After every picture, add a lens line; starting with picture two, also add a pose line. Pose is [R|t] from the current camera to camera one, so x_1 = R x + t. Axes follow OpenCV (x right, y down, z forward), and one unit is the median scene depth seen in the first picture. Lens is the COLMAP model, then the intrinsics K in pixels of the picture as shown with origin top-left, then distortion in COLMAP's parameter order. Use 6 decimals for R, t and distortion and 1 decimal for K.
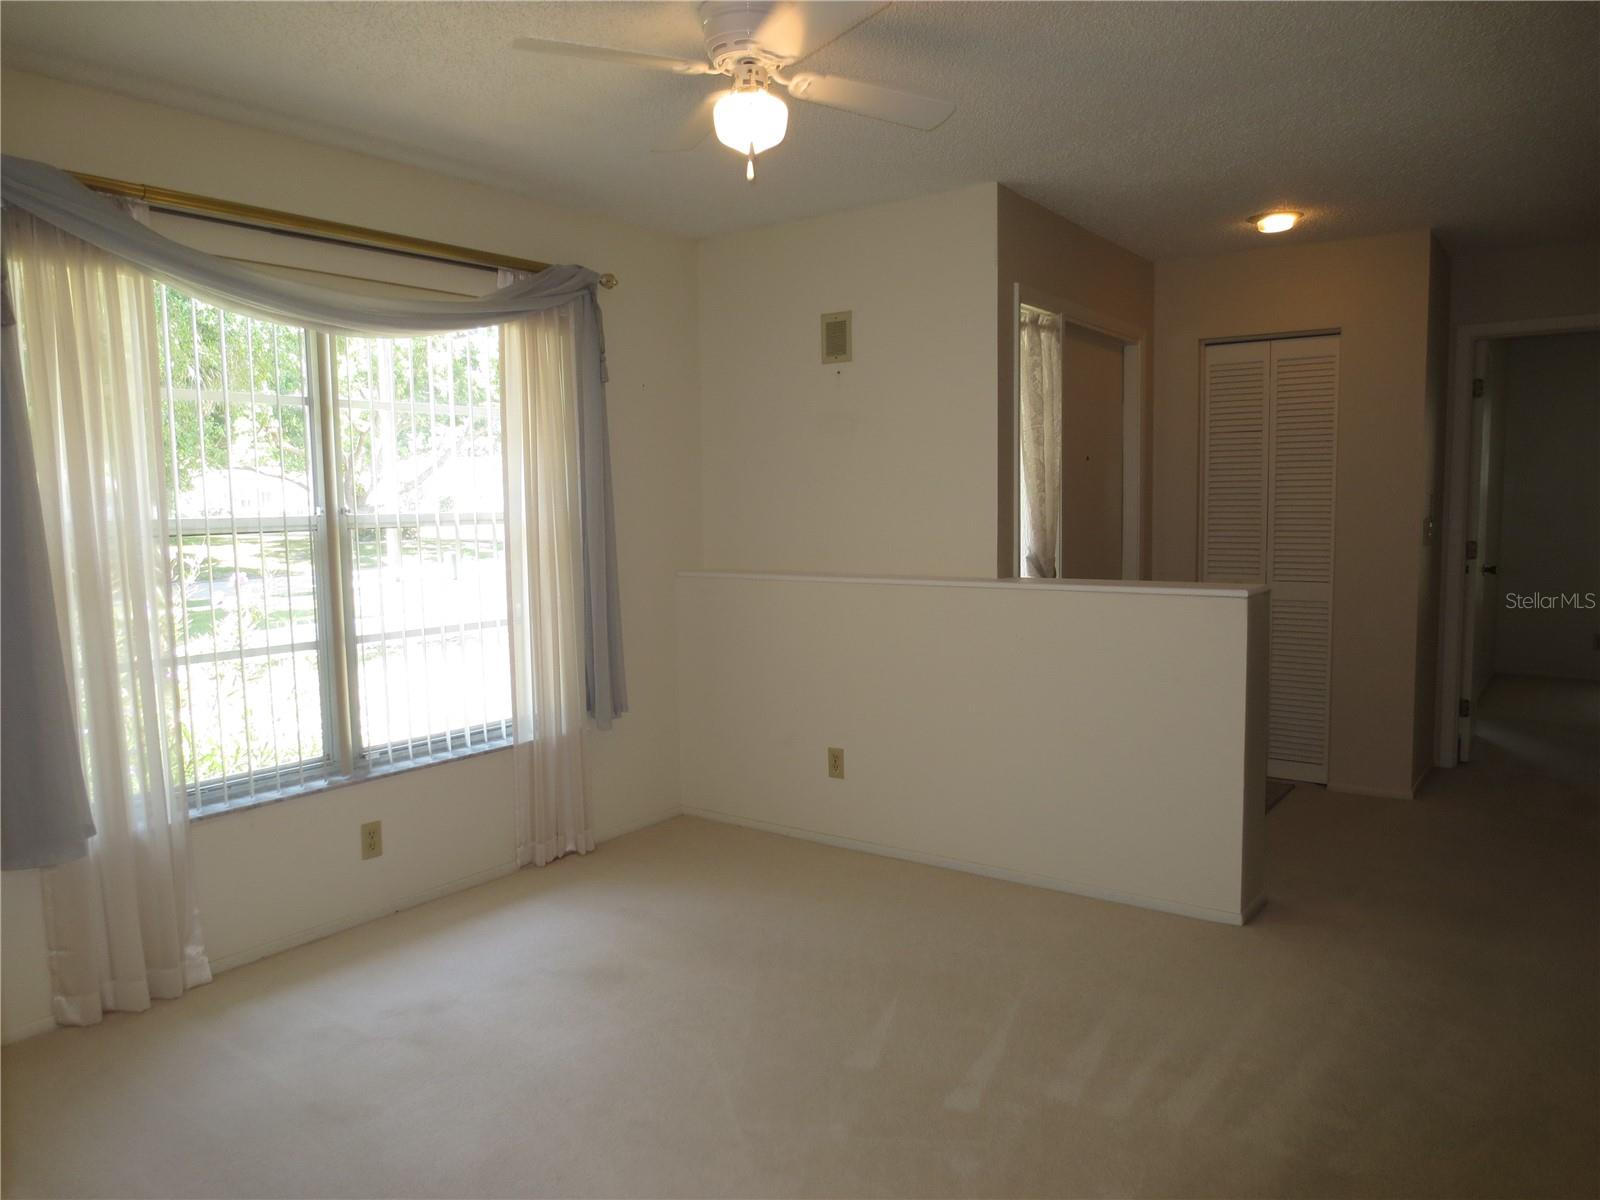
lens RADIAL K [[1139.3, 0, 793.7], [0, 1139.3, 608.0], [0, 0, 1]] dist [-0.011578, -0.000456]
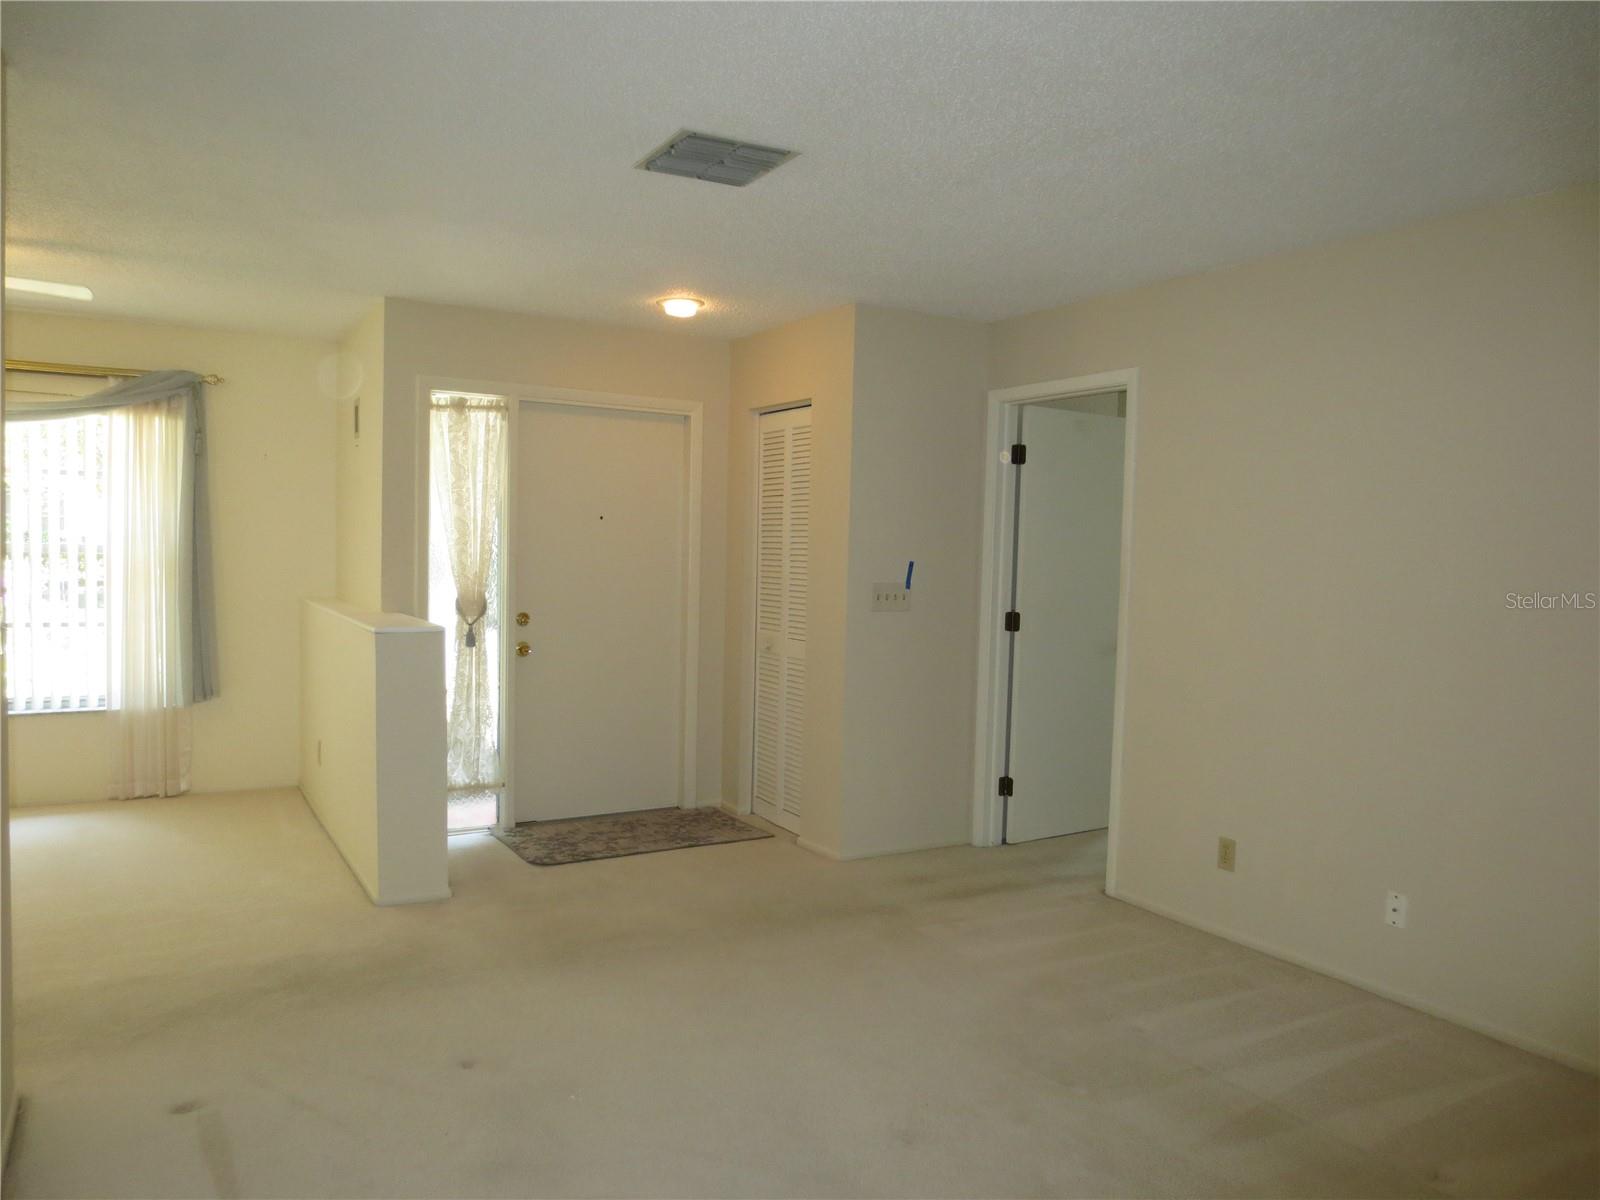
lens RADIAL K [[1139.3, 0, 795.0], [0, 1139.3, 606.2], [0, 0, 1]] dist [-0.013154, 0.000120]
pose [[0.915059, 0.055164, -0.399530, 1.088914], [-0.072756, 0.996929, -0.028986, -0.029505], [0.396704, 0.055592, 0.916262, 0.048304]]
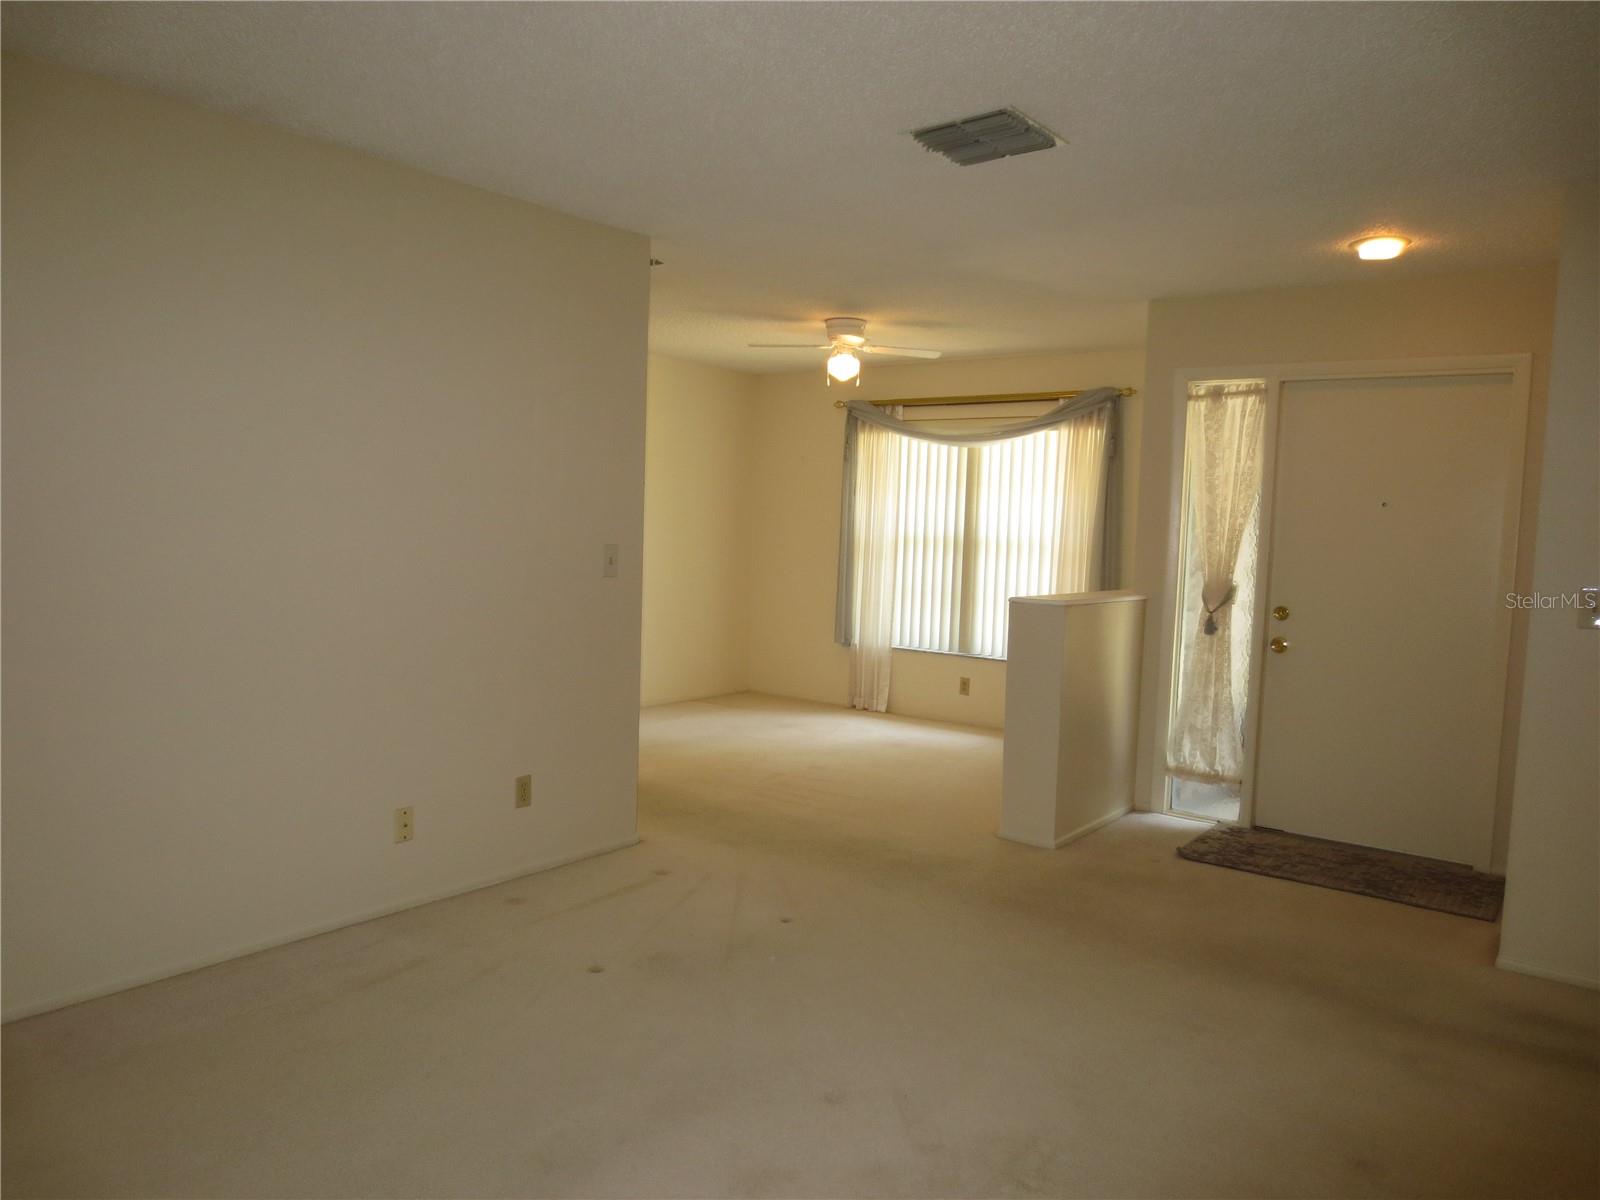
lens RADIAL K [[1143.9, 0, 793.0], [0, 1143.9, 603.9], [0, 0, 1]] dist [-0.004483, -0.000197]
pose [[-0.024997, 0.089539, -0.995670, 1.535488], [-0.128776, 0.987394, 0.092027, -0.086895], [0.991359, 0.130519, -0.013152, 0.630006]]
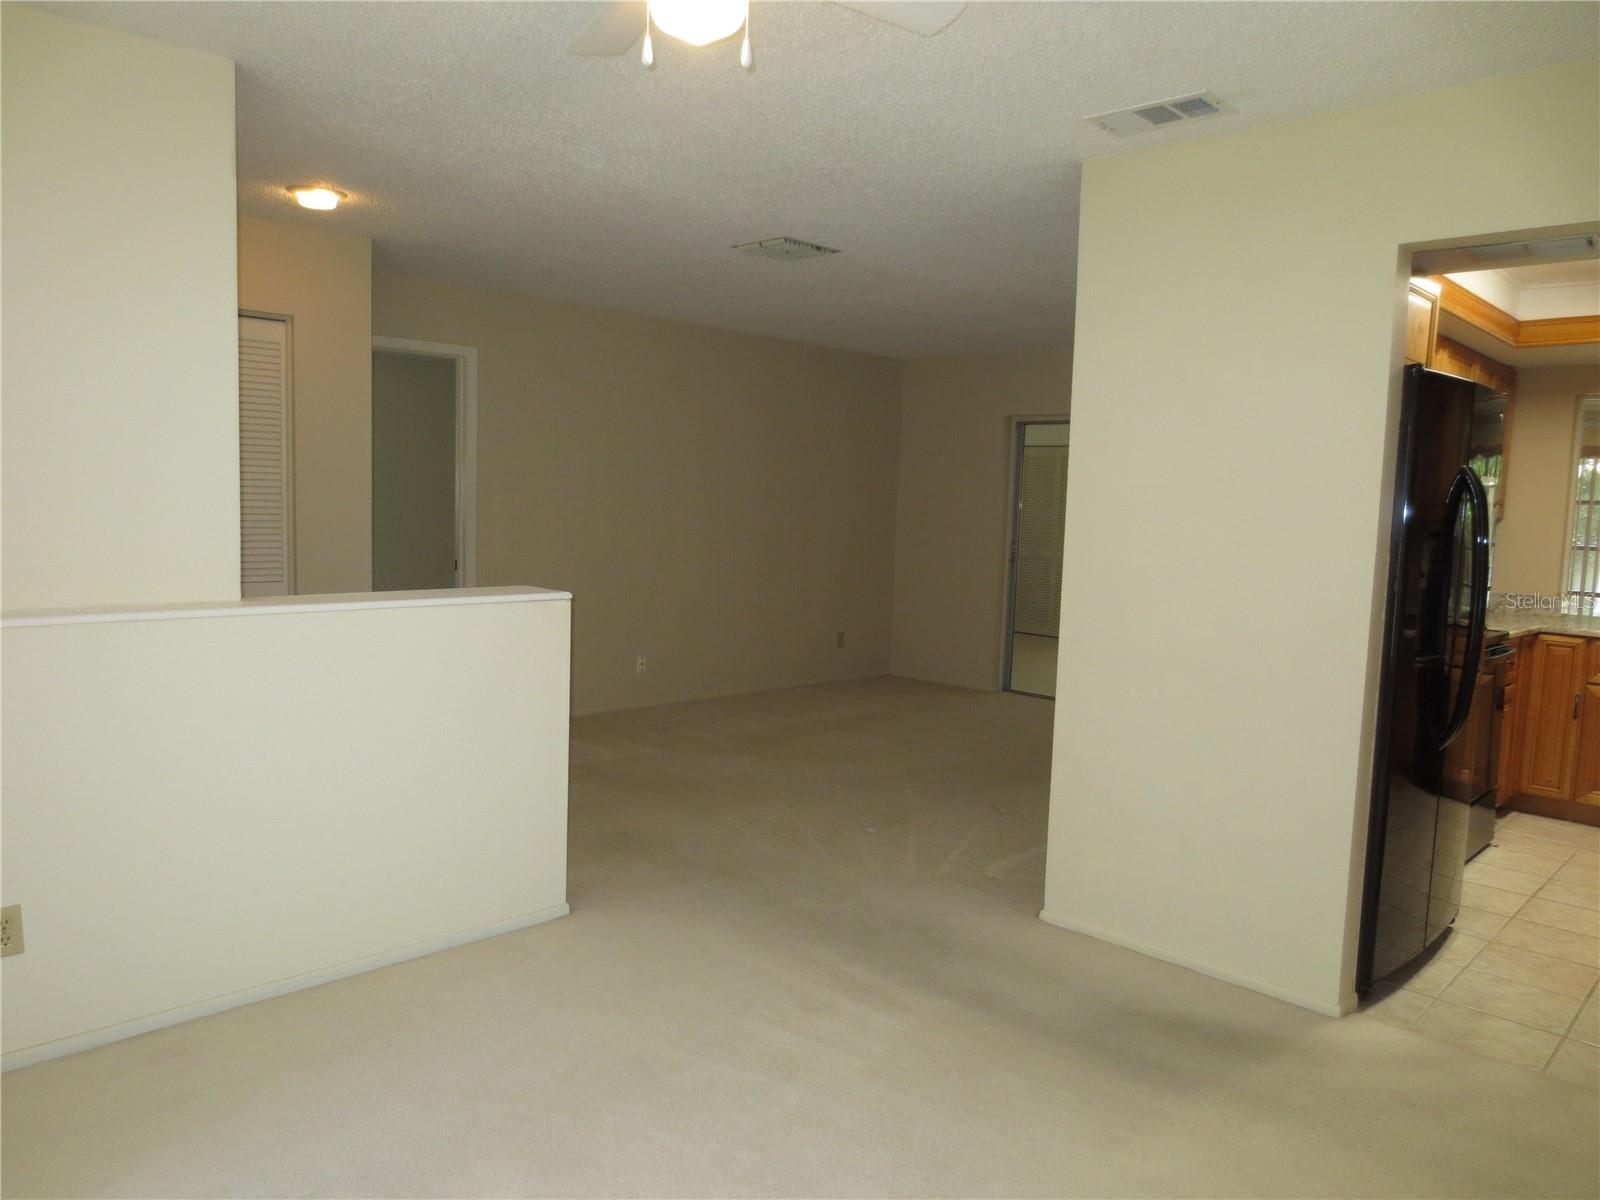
lens RADIAL K [[1143.9, 0, 793.0], [0, 1143.9, 603.9], [0, 0, 1]] dist [-0.004483, -0.000197]
pose [[0.120326, -0.070632, 0.990219, -0.536042], [0.064448, 0.995917, 0.063208, -0.050464], [-0.990640, 0.056212, 0.124387, 0.578919]]
